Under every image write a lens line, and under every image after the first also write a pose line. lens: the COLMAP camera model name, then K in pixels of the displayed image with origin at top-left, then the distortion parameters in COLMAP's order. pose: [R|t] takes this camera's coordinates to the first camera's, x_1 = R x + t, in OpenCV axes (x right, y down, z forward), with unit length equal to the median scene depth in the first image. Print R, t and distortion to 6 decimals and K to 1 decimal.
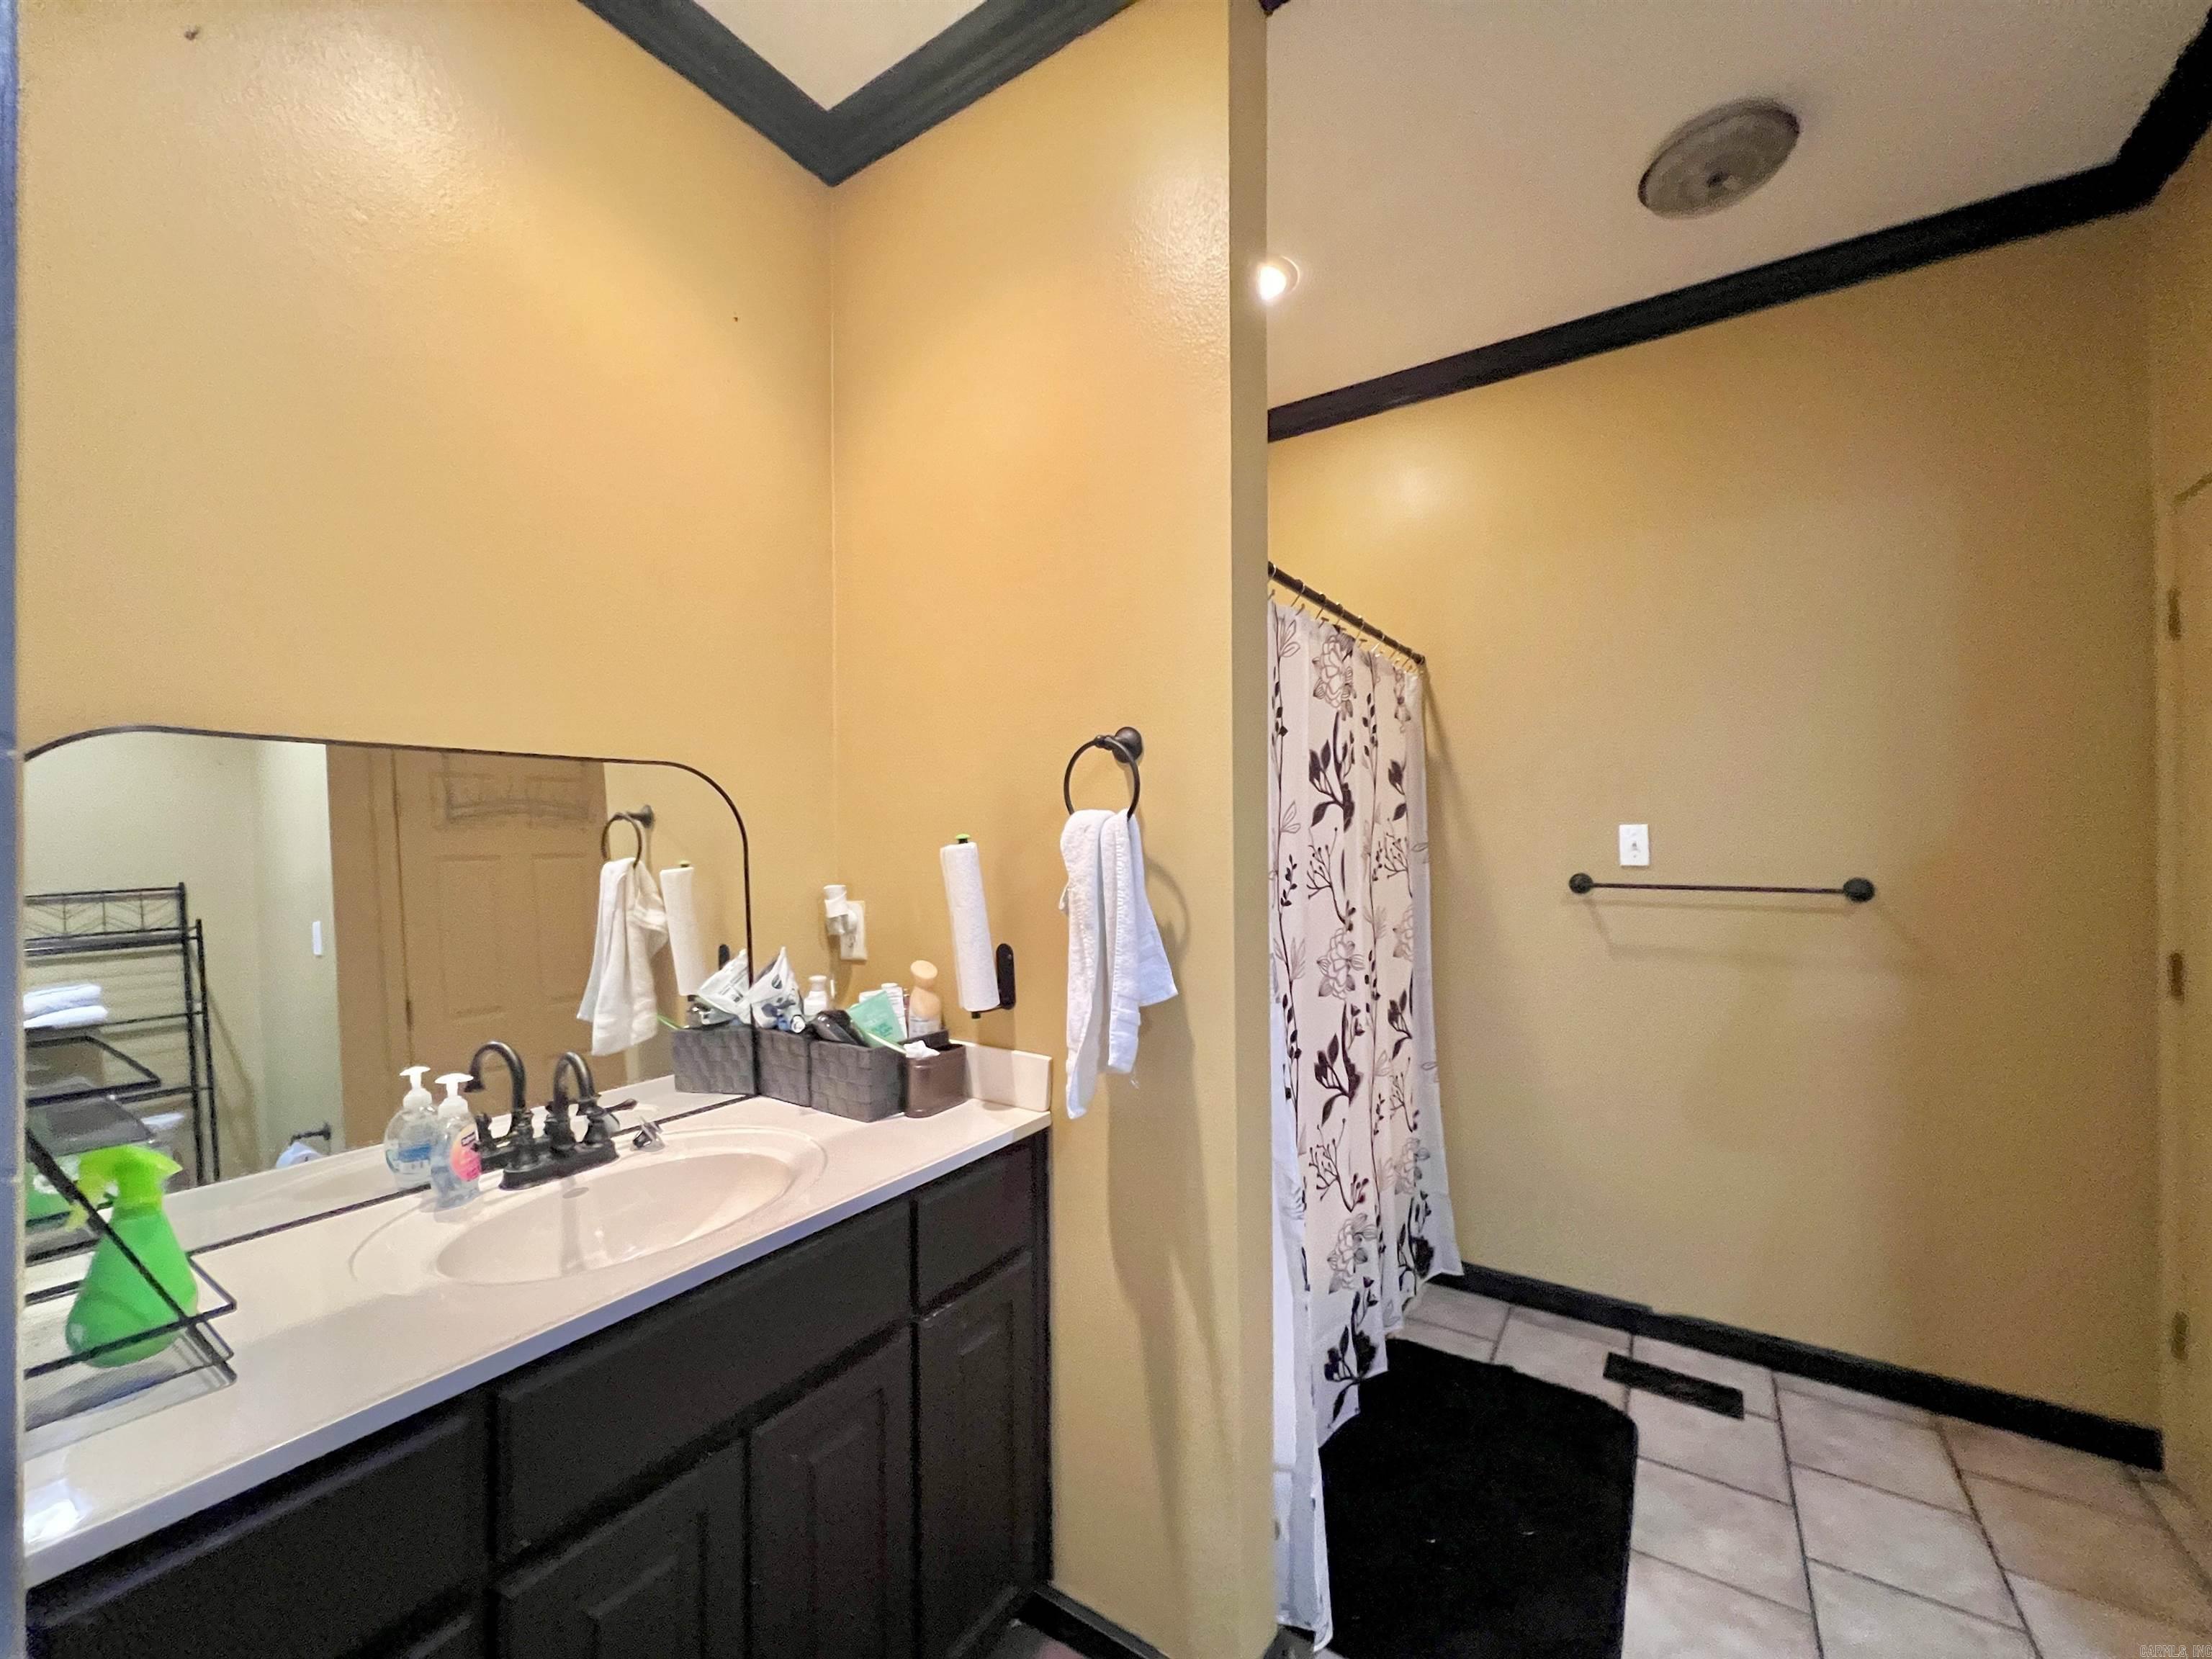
lens RADIAL K [[888.6, 0, 1099.7], [0, 888.6, 832.3], [0, 0, 1]] dist [-0.001871, 0.000686]
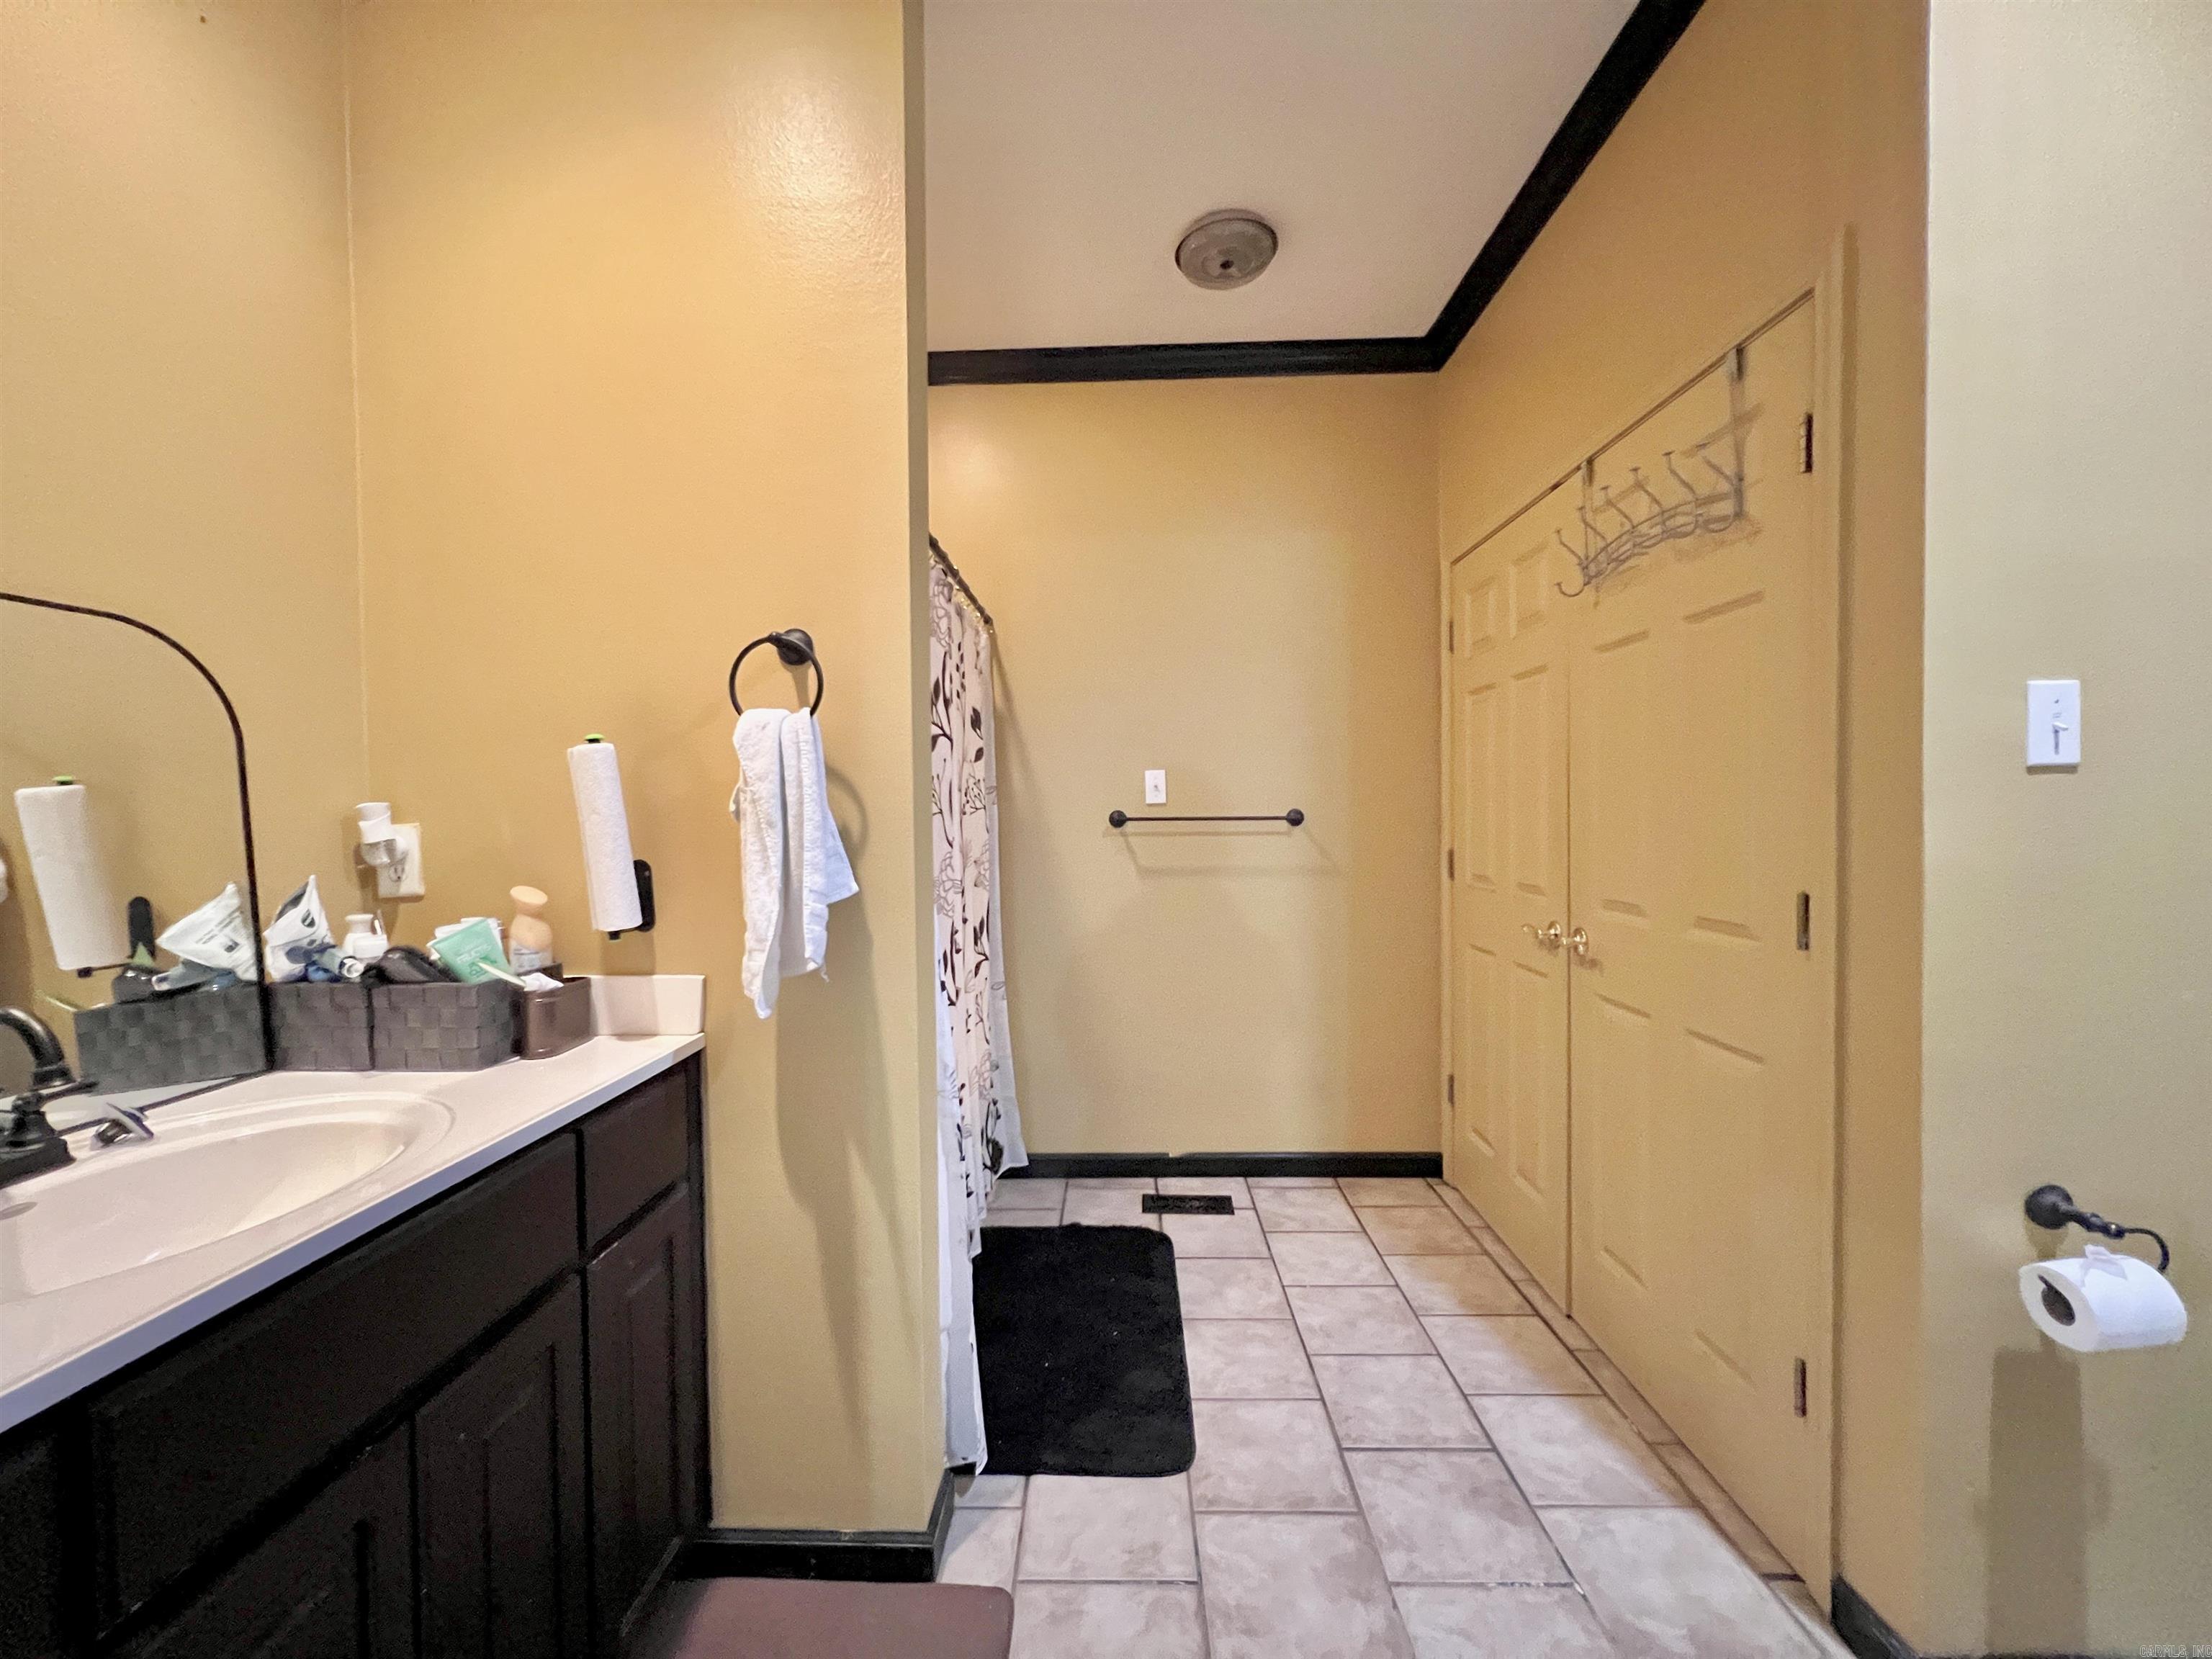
lens RADIAL K [[888.6, 0, 1094.7], [0, 888.6, 831.3], [0, 0, 1]] dist [-0.001871, 0.000686]
pose [[0.848696, -0.012060, 0.528743, -0.167855], [0.003364, 0.999843, 0.017405, 0.071717], [-0.528870, -0.012993, 0.848603, -0.013930]]
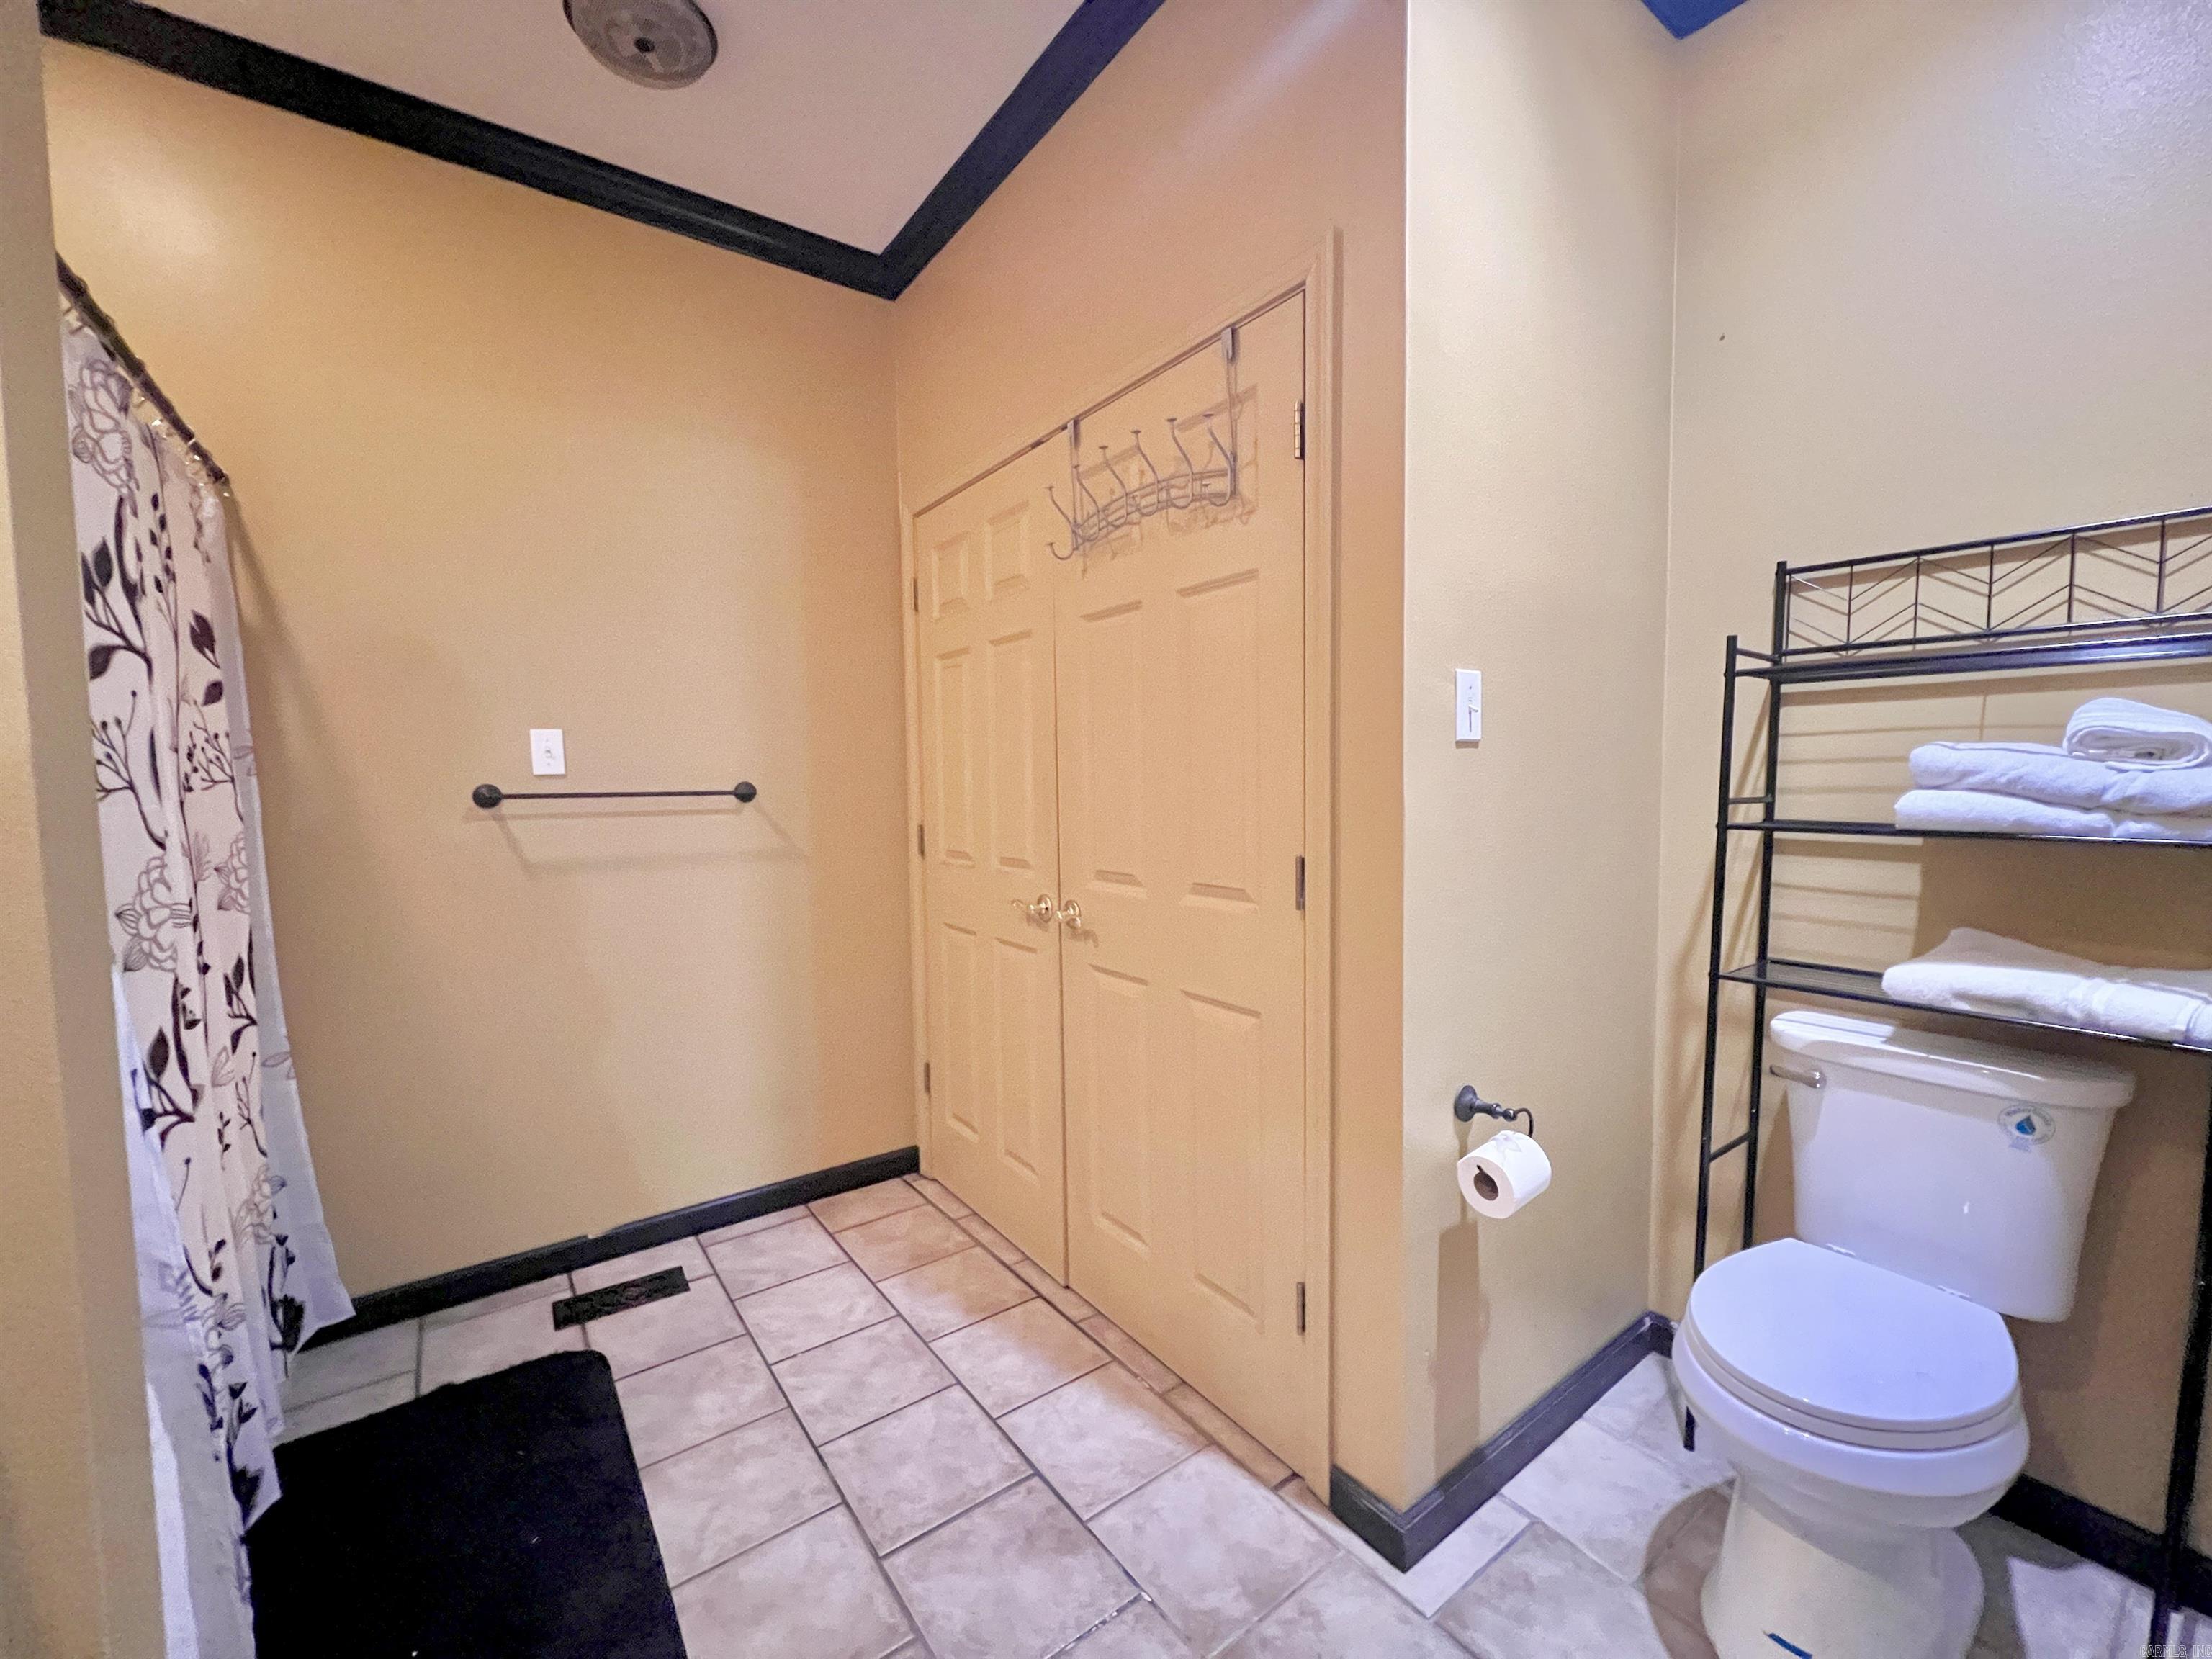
lens RADIAL K [[888.8, 0, 1095.7], [0, 888.8, 833.4], [0, 0, 1]] dist [-0.003511, 0.001386]
pose [[0.349070, -0.052866, 0.935604, -0.080484], [0.010872, 0.998569, 0.052368, 0.073747], [-0.937034, -0.008108, 0.349145, 0.196695]]
